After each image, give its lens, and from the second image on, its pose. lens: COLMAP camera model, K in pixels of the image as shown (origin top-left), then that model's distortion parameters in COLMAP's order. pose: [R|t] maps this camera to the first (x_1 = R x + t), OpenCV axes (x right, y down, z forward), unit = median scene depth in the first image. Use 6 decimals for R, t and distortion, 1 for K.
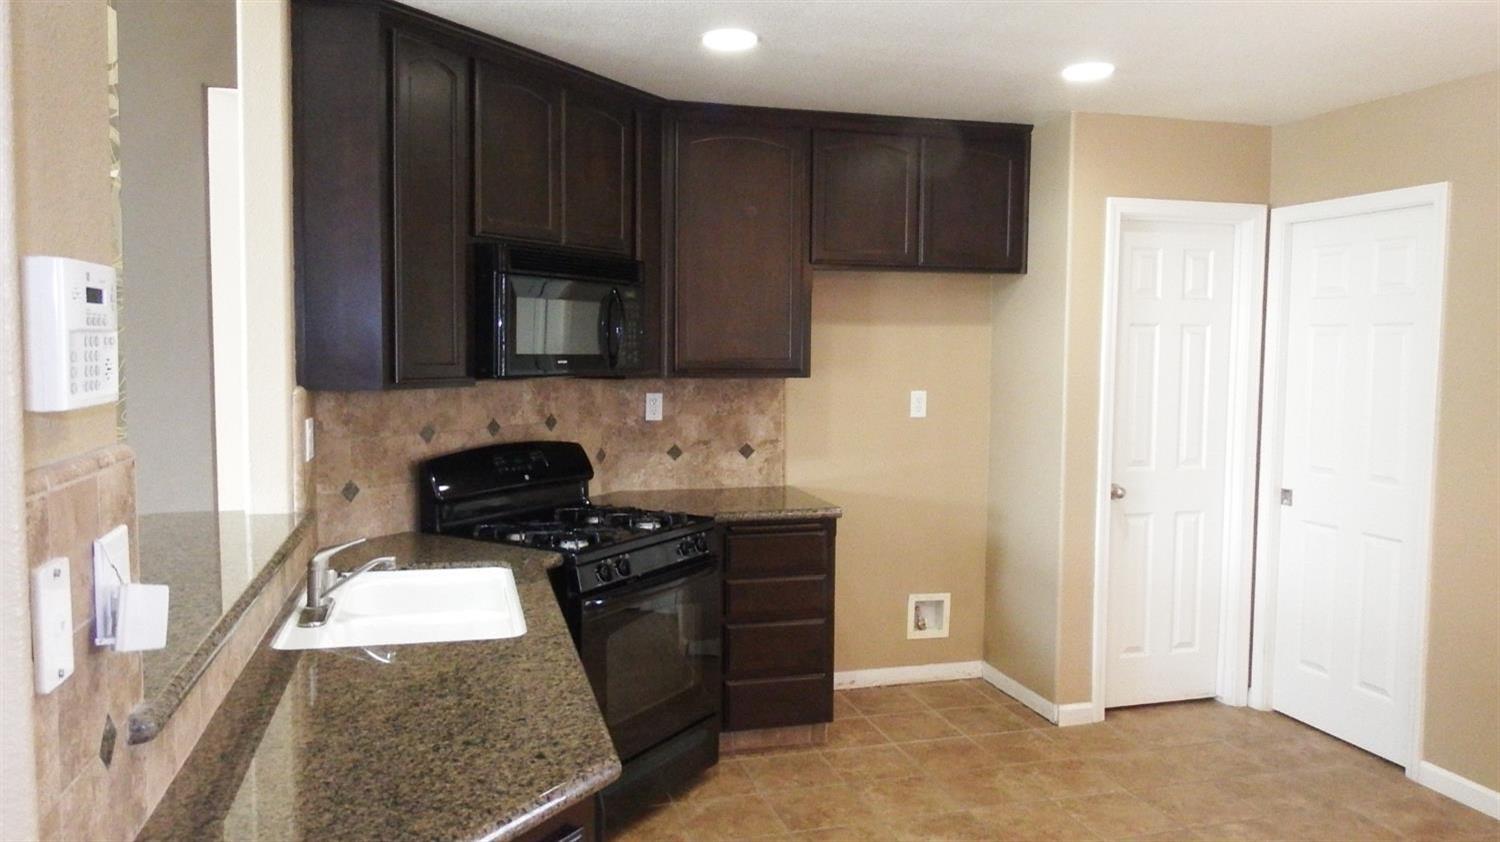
lens RADIAL K [[1097.7, 0, 755.3], [0, 1097.7, 424.9], [0, 0, 1]] dist [0.012263, 0.000117]
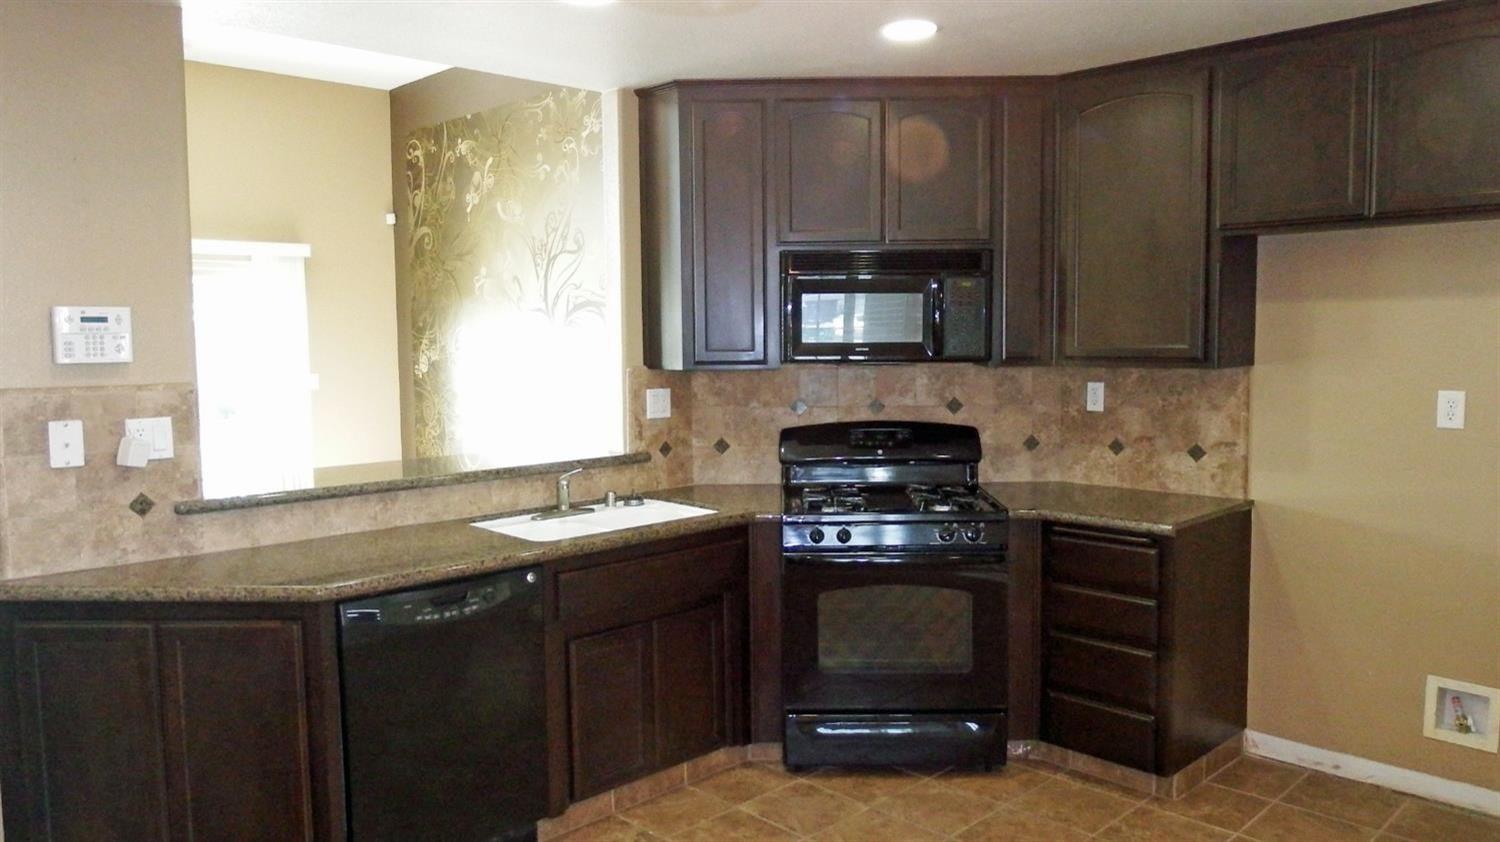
lens RADIAL K [[1097.7, 0, 756.7], [0, 1097.7, 417.5], [0, 0, 1]] dist [0.012263, 0.000117]
pose [[0.484484, 0.053809, -0.873143, 0.590669], [-0.051360, 0.998134, 0.033014, -0.014935], [0.873291, 0.028850, 0.486344, 0.285092]]
